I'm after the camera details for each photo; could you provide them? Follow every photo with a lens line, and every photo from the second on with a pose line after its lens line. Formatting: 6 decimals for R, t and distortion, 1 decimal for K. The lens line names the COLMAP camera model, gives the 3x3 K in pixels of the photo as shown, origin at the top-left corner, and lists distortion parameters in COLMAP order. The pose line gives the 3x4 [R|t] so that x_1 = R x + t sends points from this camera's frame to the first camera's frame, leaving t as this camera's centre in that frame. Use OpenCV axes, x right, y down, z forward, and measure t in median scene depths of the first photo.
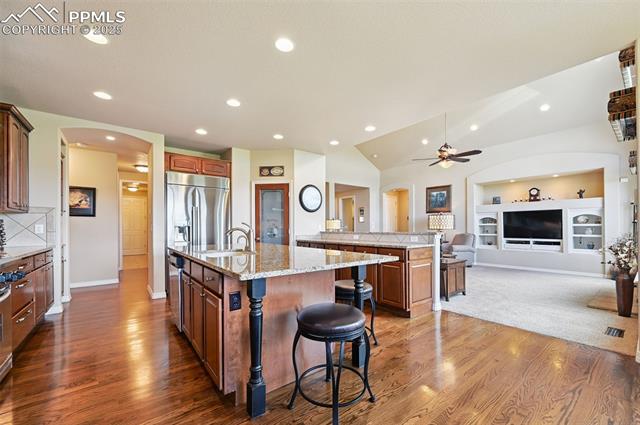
lens RADIAL K [[260.0, 0, 321.5], [0, 260.0, 225.4], [0, 0, 1]] dist [0.000512, 0.000162]
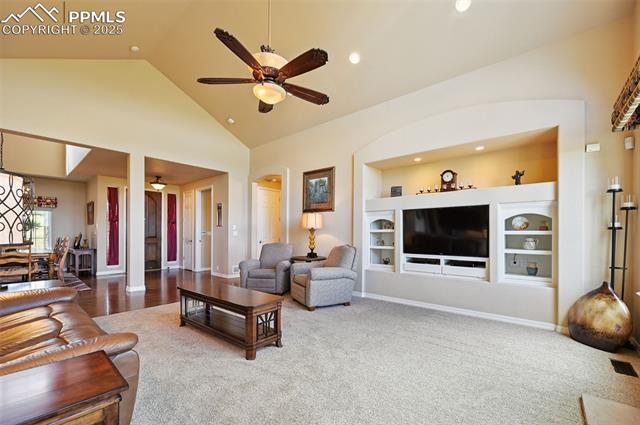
lens RADIAL K [[265.6, 0, 319.0], [0, 265.6, 234.1], [0, 0, 1]] dist [-0.000492, -0.000017]
pose [[0.981556, 0.006524, 0.191065, 0.419381], [-0.008149, 0.999937, 0.007719, 0.000529], [-0.191003, -0.009134, 0.981547, 0.466410]]
